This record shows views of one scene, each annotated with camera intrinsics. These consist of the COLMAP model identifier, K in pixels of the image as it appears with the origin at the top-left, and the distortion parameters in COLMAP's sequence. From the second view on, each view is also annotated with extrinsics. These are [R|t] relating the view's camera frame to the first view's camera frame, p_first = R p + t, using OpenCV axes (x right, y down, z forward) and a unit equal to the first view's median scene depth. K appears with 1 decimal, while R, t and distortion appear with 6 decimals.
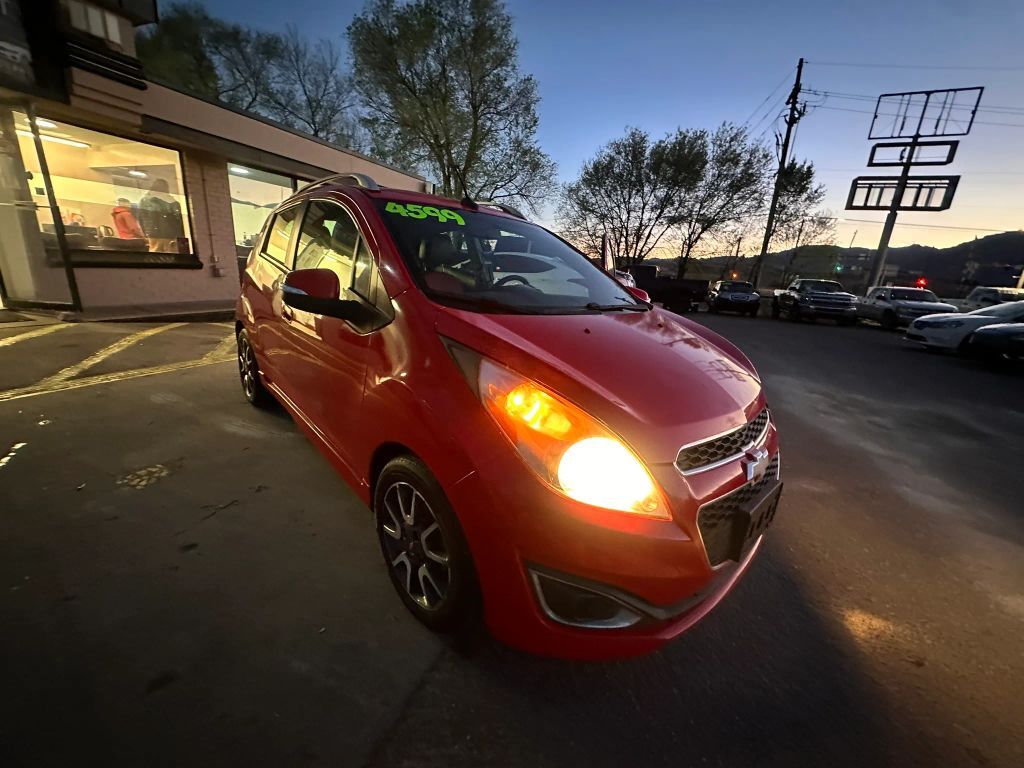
lens RADIAL K [[406.4, 0, 513.5], [0, 406.4, 383.1], [0, 0, 1]] dist [-0.002396, 0.000022]
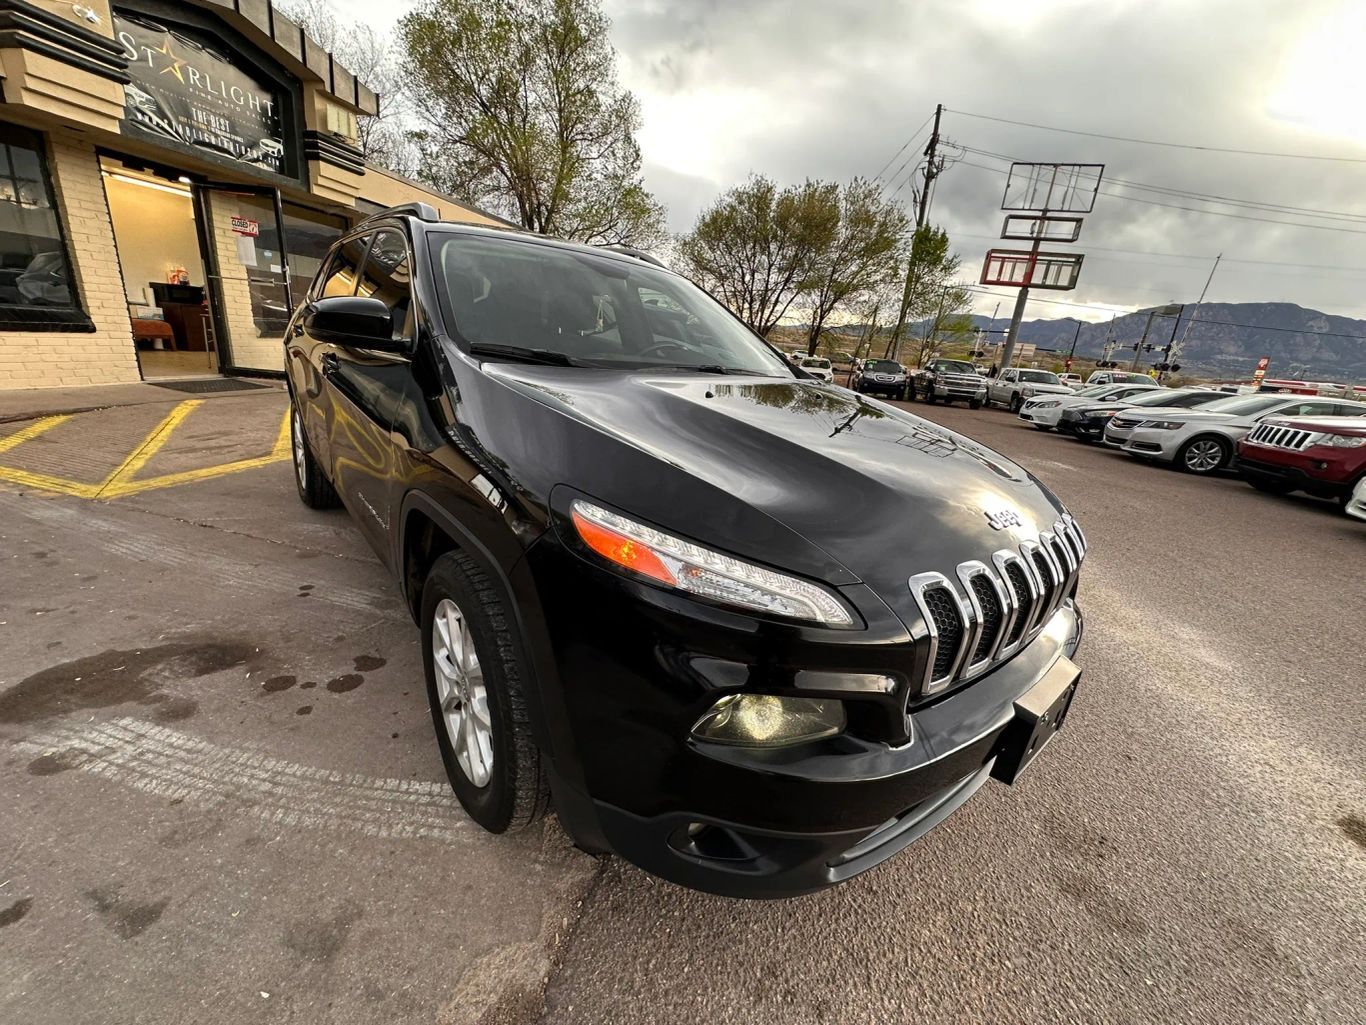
lens RADIAL K [[544.2, 0, 685.0], [0, 544.2, 511.5], [0, 0, 1]] dist [-0.004245, 0.000762]
pose [[0.985751, -0.026709, 0.166079, -0.063617], [0.020132, 0.998950, 0.041163, 0.026748], [-0.167004, -0.037233, 0.985253, -0.121678]]
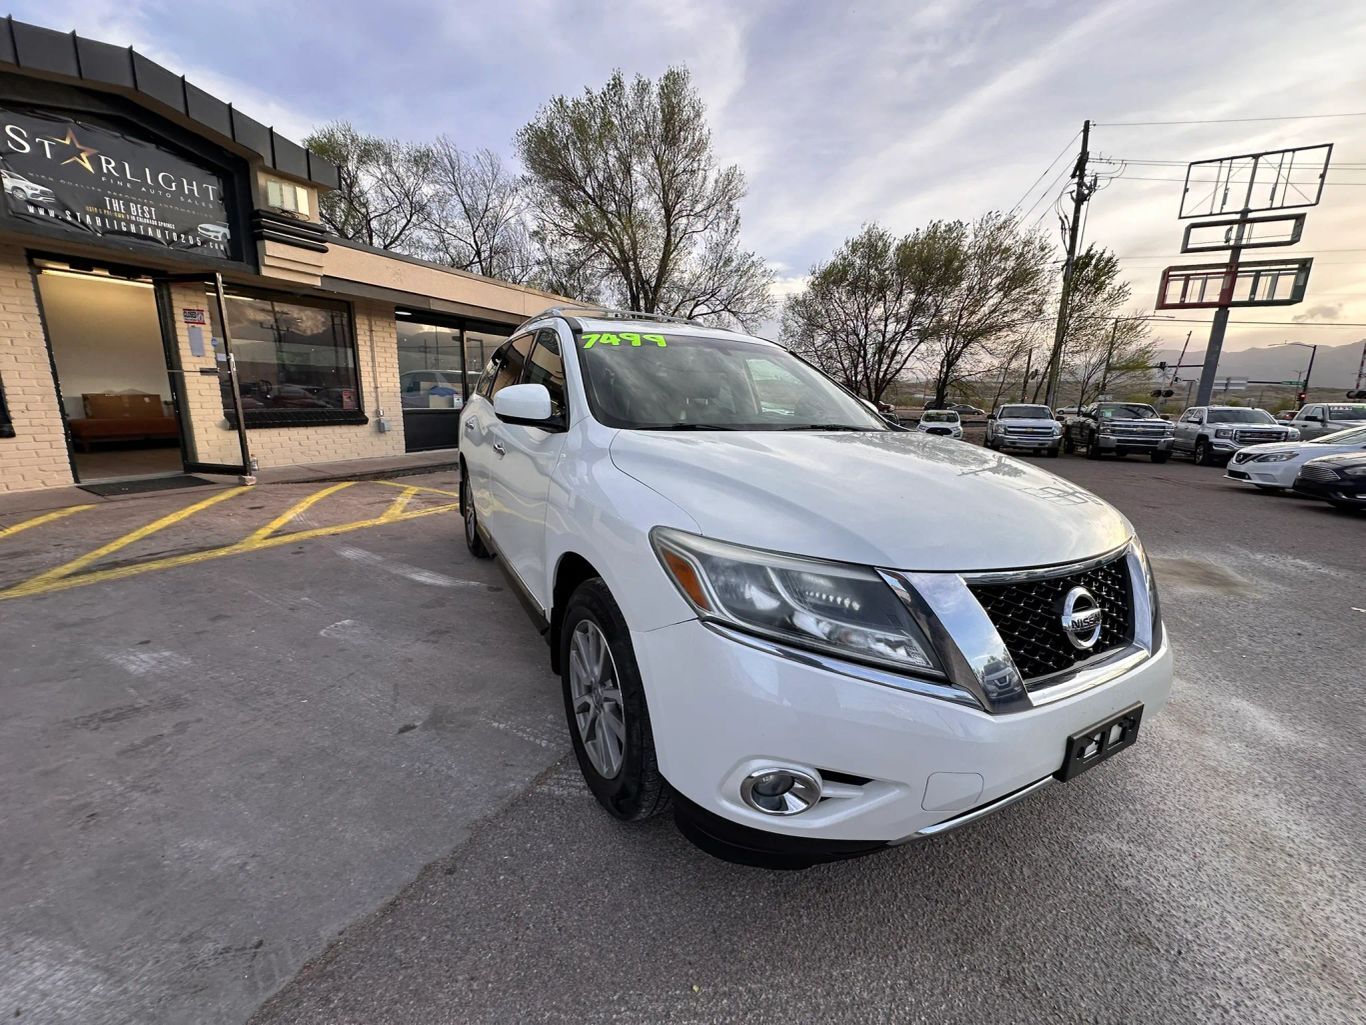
lens RADIAL K [[544.2, 0, 685.0], [0, 544.2, 511.5], [0, 0, 1]] dist [-0.004245, 0.000762]
pose [[0.996557, -0.023919, -0.079380, 0.013336], [0.018031, 0.997090, -0.074076, 0.006090], [0.080921, 0.072390, 0.994088, -0.042969]]
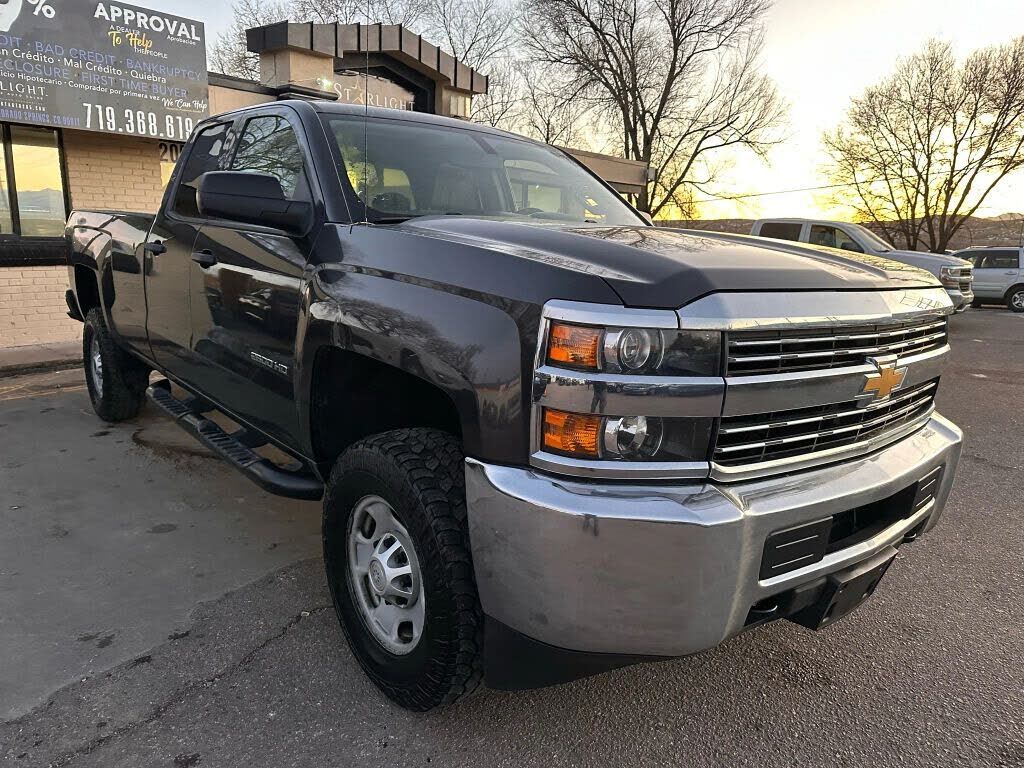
lens RADIAL K [[725.1, 0, 512.0], [0, 725.1, 384.0], [0, 0, 1]] dist [0.020404, -0.023637]
pose [[0.963059, 0.000777, -0.269288, -0.031812], [-0.026800, 0.995308, -0.092972, 0.050811], [0.267953, 0.096755, 0.958561, -0.220270]]
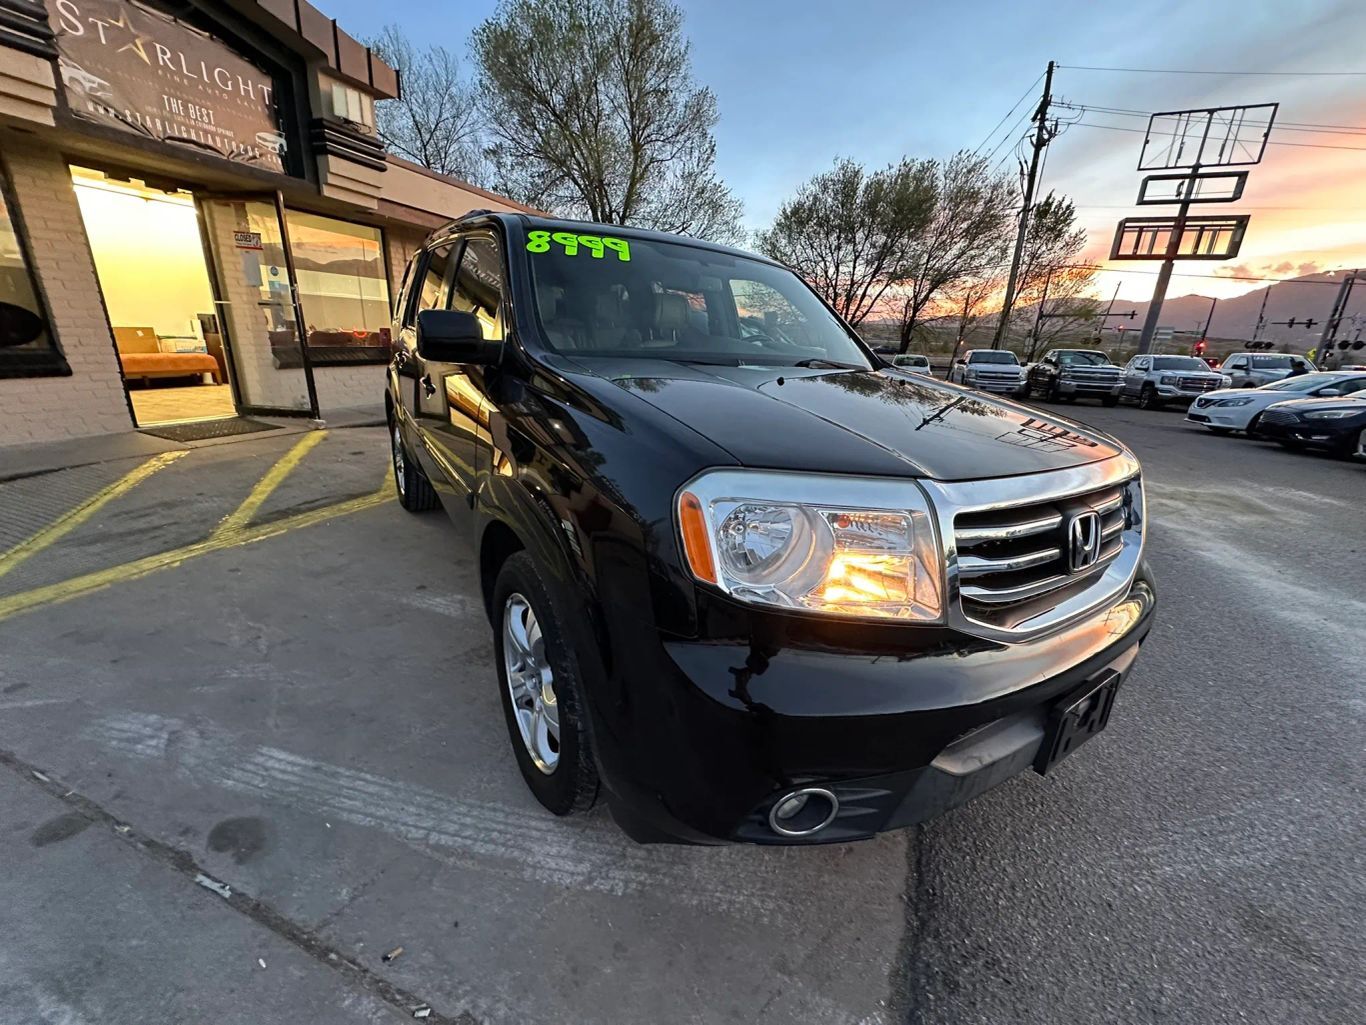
lens RADIAL K [[542.2, 0, 685.0], [0, 542.2, 511.3], [0, 0, 1]] dist [-0.002396, 0.000022]
pose [[0.999082, -0.033874, 0.026206, -0.057180], [0.033023, 0.998934, 0.032252, 0.005103], [-0.027271, -0.031357, 0.999136, -0.052226]]
